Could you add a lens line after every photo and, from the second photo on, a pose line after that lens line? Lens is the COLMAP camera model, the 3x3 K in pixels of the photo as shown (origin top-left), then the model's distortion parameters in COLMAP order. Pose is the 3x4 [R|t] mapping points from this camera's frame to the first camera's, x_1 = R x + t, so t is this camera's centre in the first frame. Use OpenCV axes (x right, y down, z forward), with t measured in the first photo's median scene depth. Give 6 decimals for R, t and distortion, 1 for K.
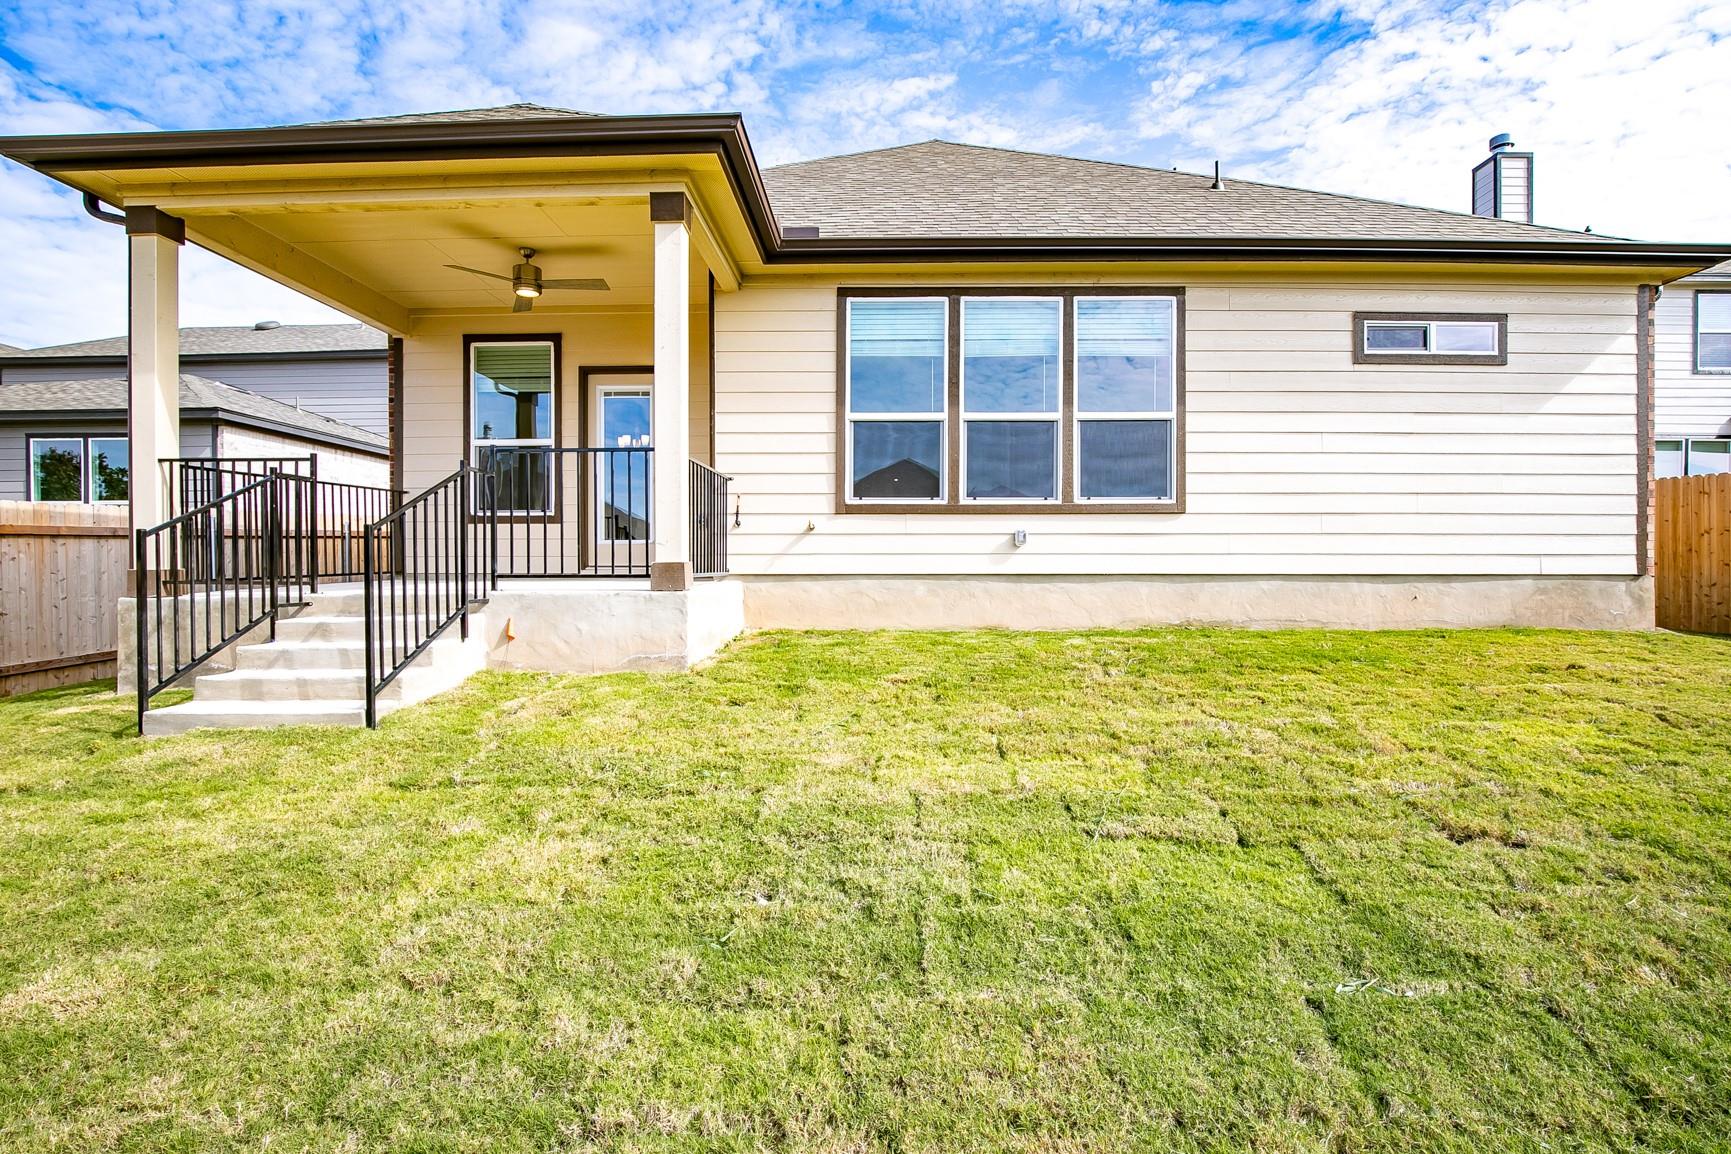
lens RADIAL K [[804.6, 0, 867.5], [0, 804.6, 573.8], [0, 0, 1]] dist [-0.030759, -0.000078]
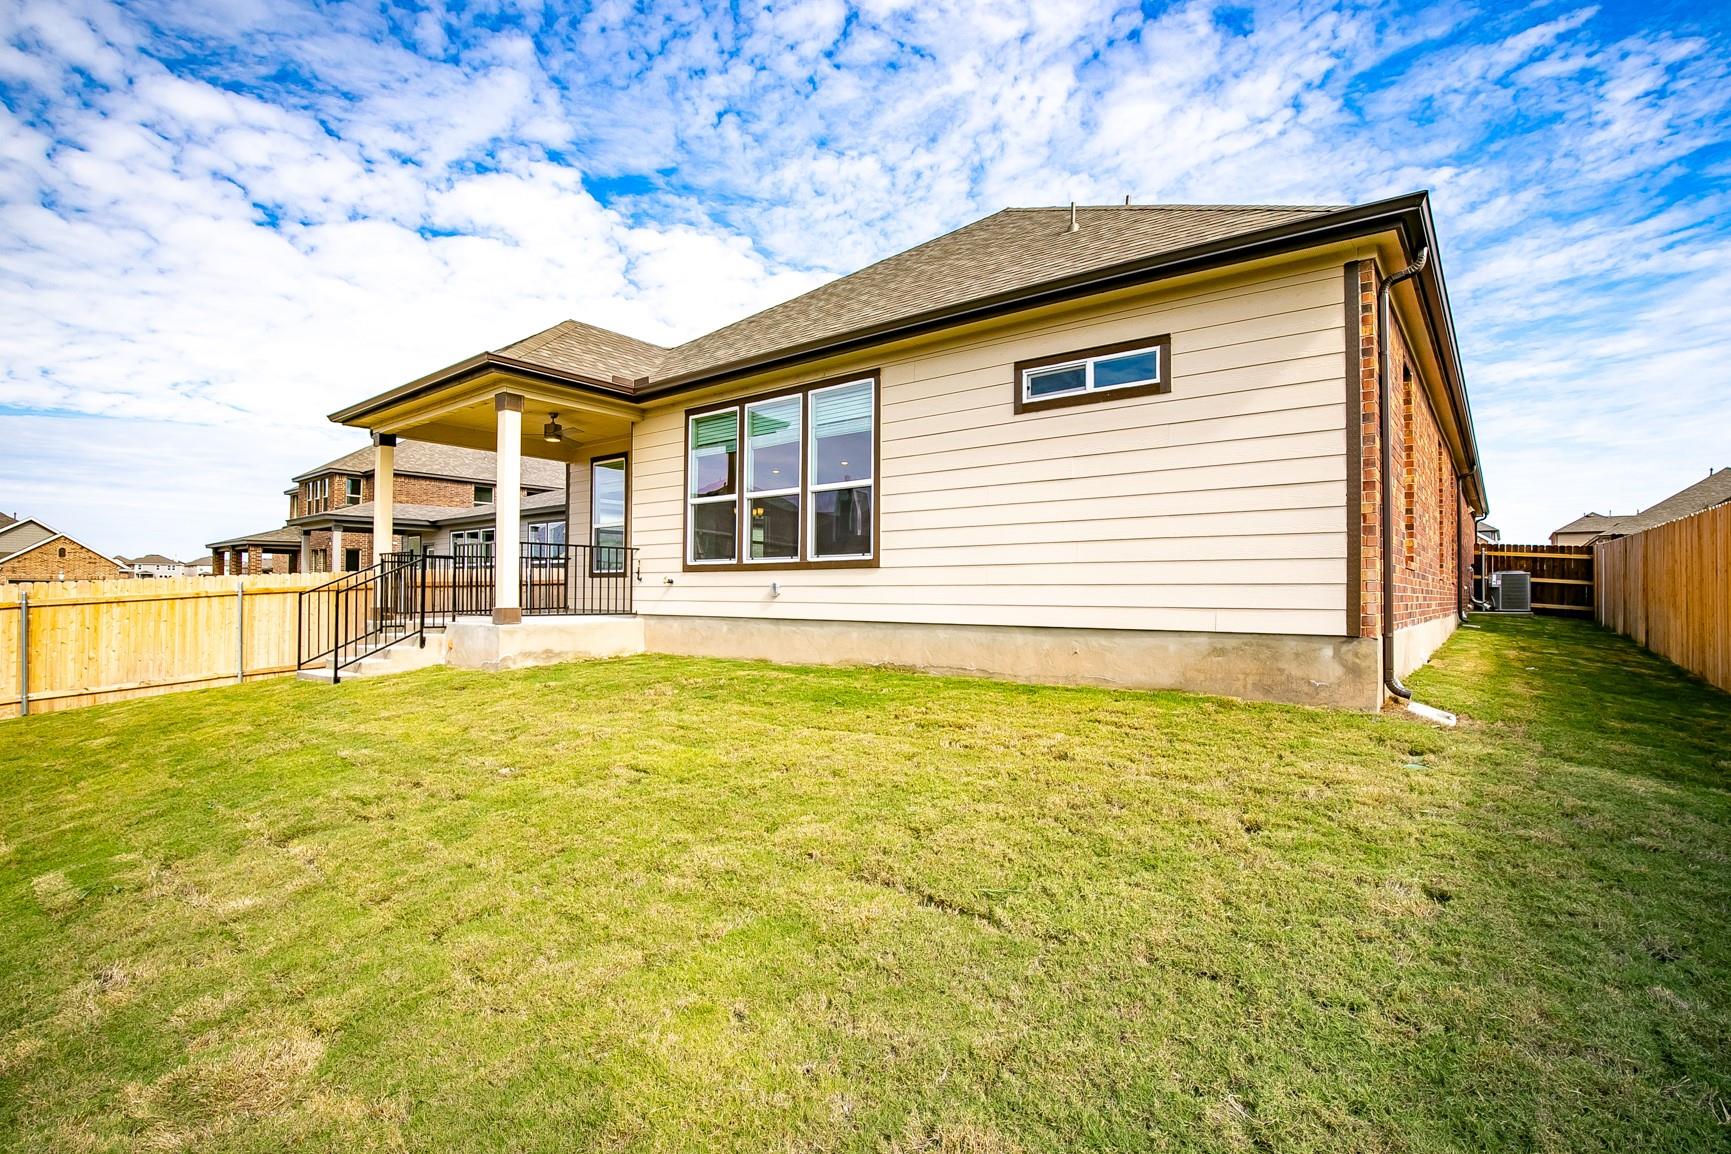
lens RADIAL K [[804.6, 0, 869.2], [0, 804.6, 582.4], [0, 0, 1]] dist [-0.030759, -0.000078]
pose [[0.796923, -0.005236, -0.604058, 1.069762], [-0.010497, 0.999691, -0.022514, -0.028813], [0.603990, 0.024283, 0.796622, 0.087851]]
